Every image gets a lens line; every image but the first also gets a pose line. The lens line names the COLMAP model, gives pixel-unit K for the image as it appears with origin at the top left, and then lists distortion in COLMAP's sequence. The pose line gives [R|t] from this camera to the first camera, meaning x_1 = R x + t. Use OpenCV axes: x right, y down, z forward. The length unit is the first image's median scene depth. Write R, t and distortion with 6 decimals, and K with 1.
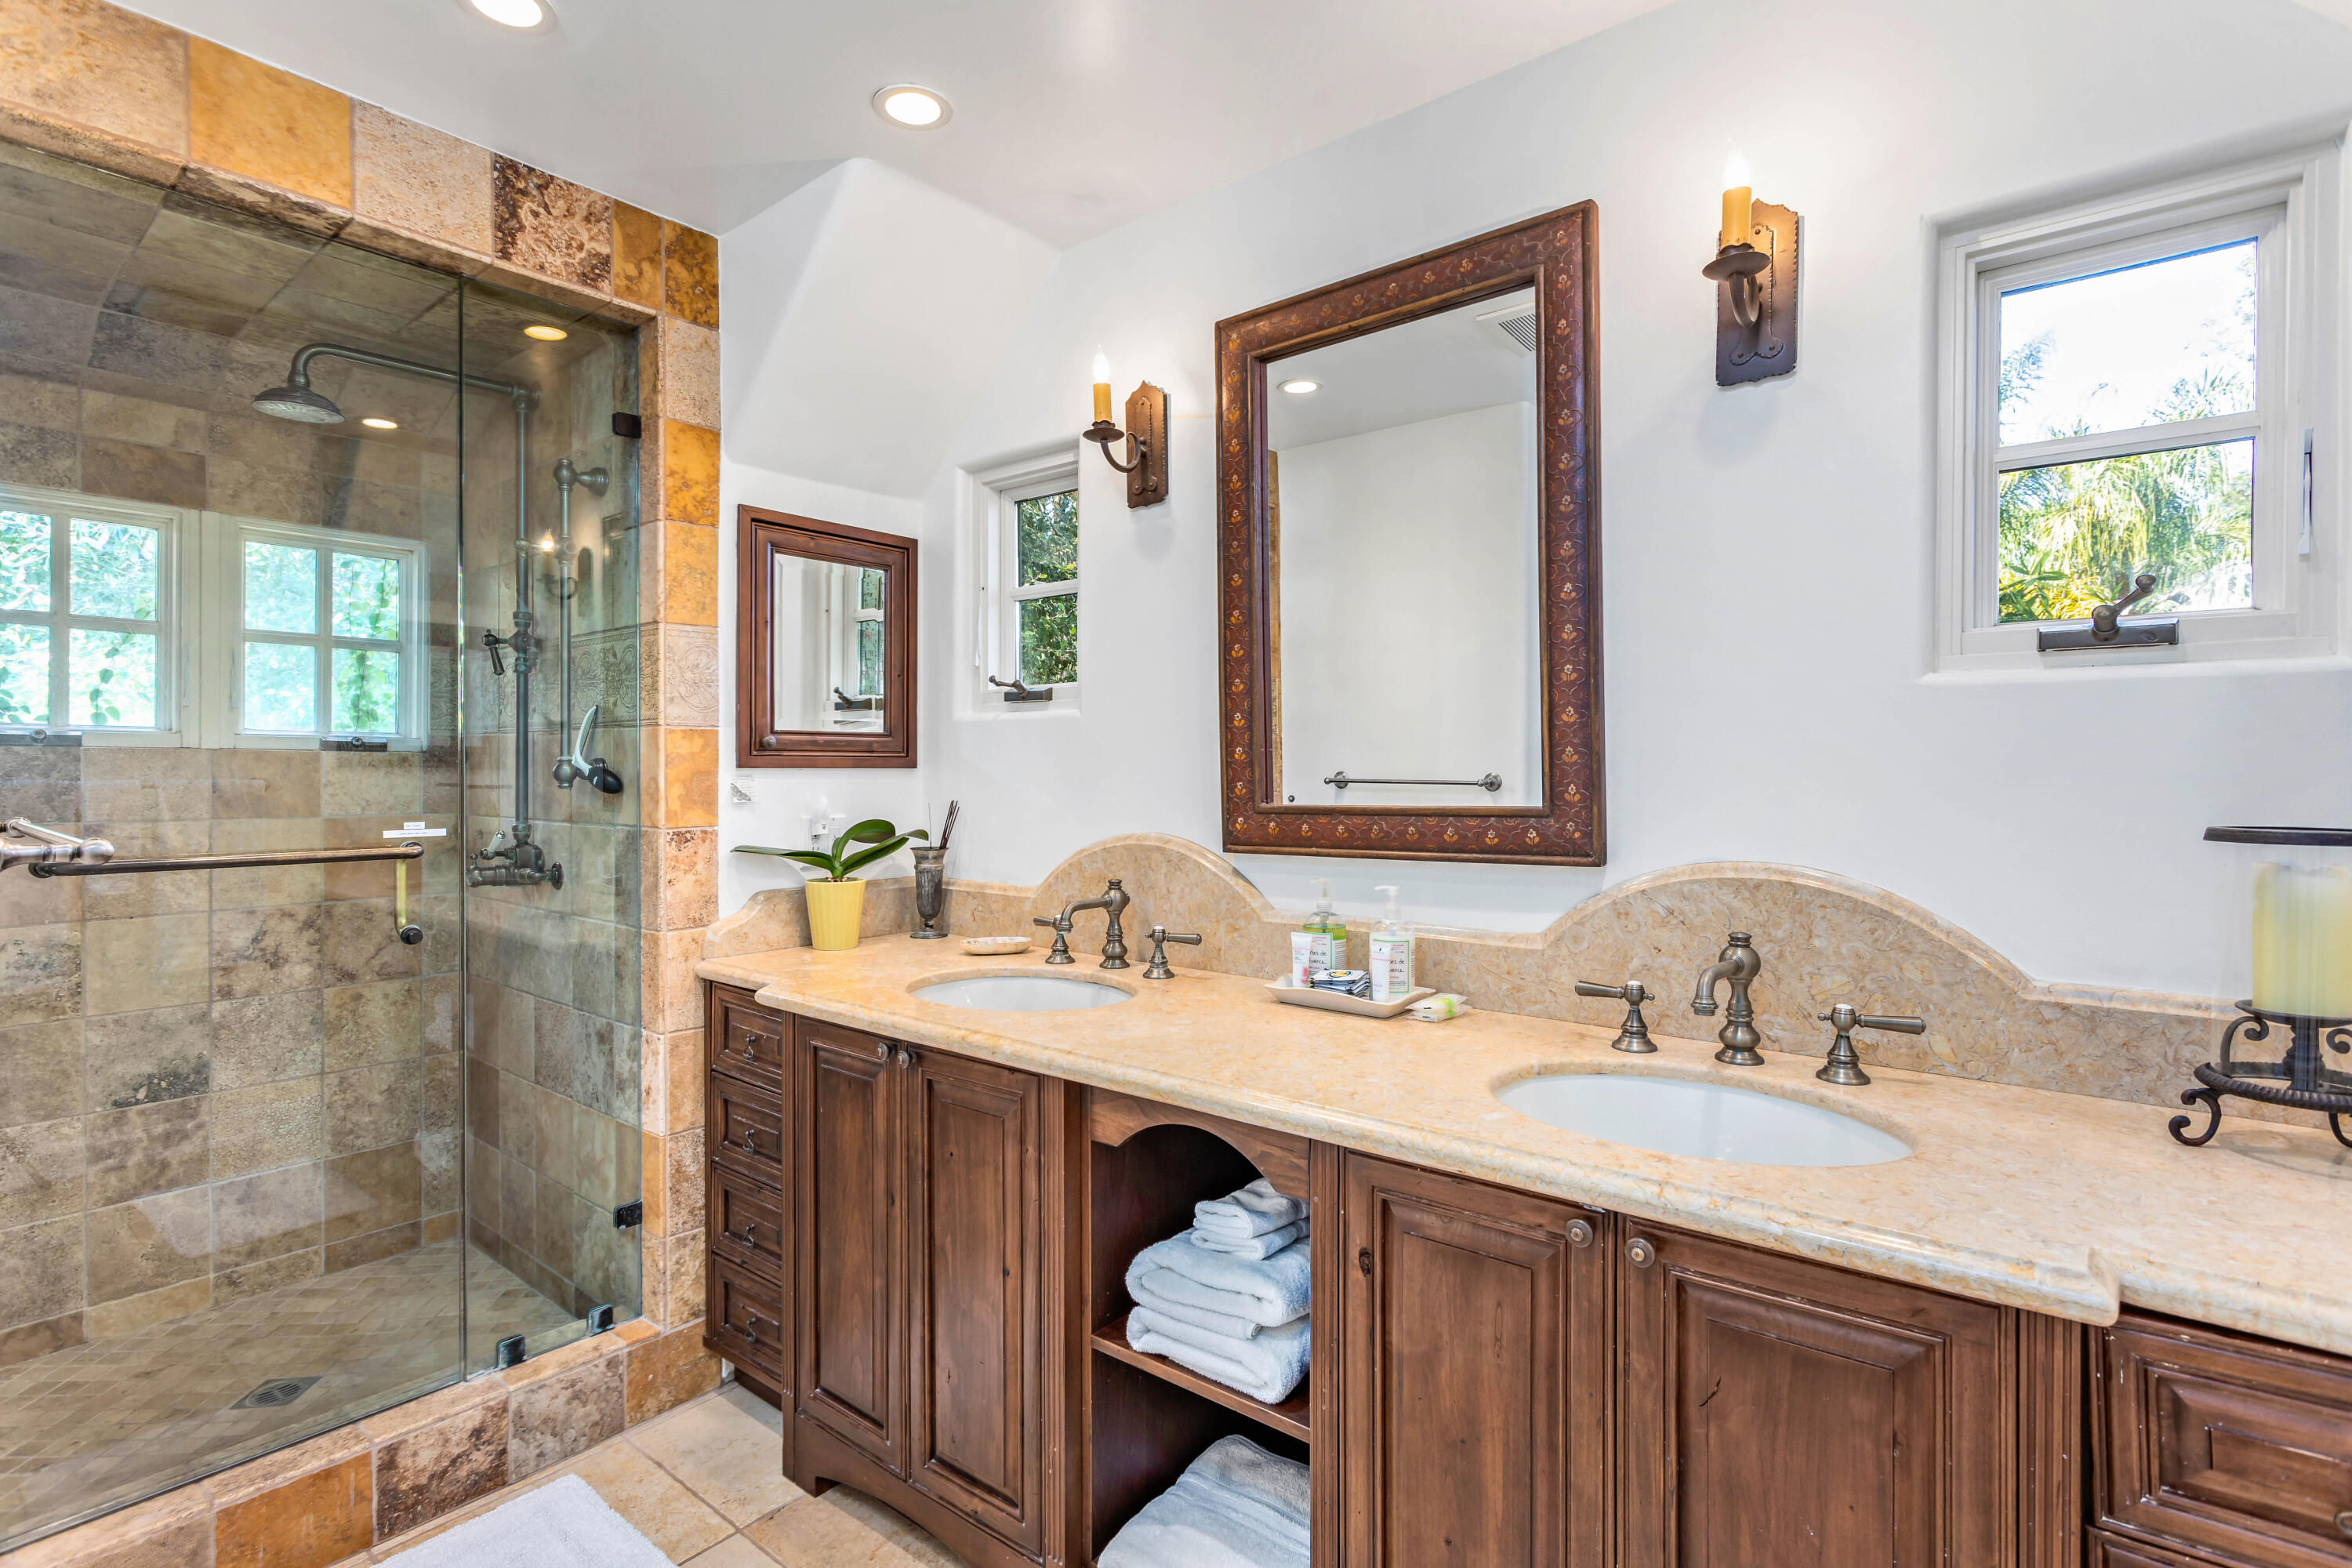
lens RADIAL K [[1134.9, 0, 1154.8], [0, 1134.9, 772.9], [0, 0, 1]] dist [0.001558, 0.001114]
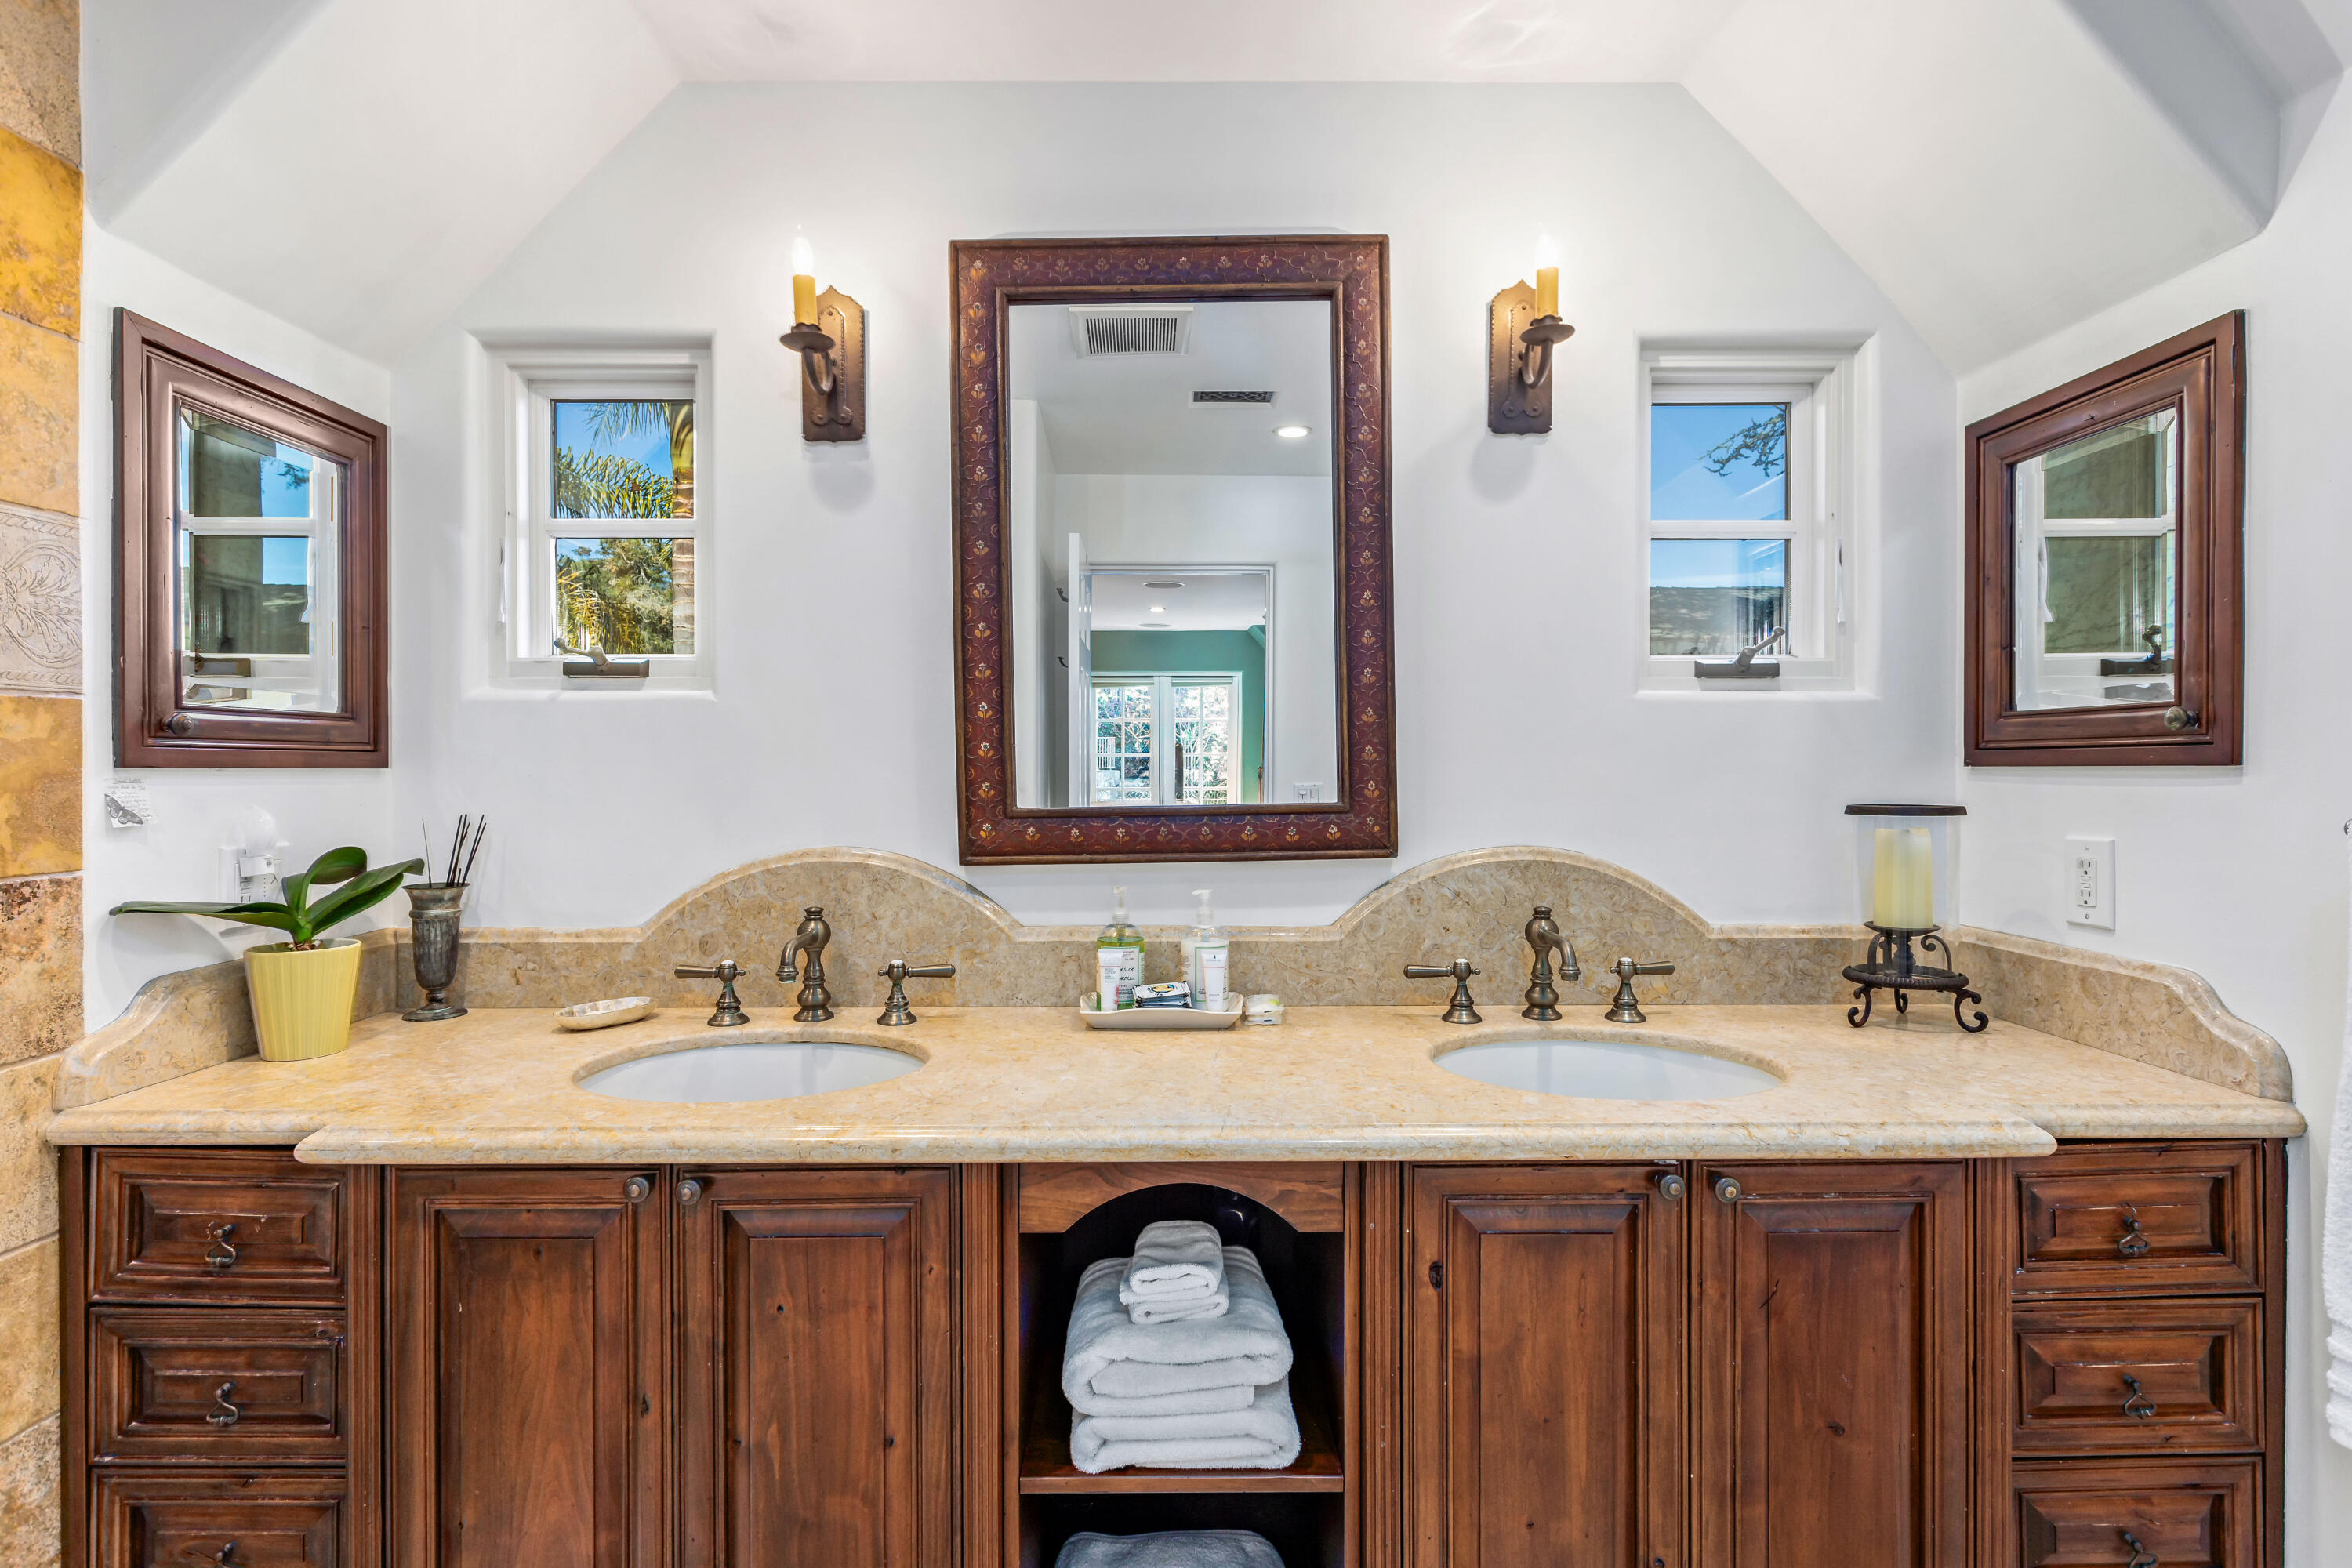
lens RADIAL K [[1134.9, 0, 1167.7], [0, 1134.9, 778.7], [0, 0, 1]] dist [0.001558, 0.001114]
pose [[0.769672, -0.006137, 0.638410, -0.454156], [0.005056, 0.999981, 0.003518, 0.002890], [-0.638419, 0.000520, 0.769689, 0.303560]]
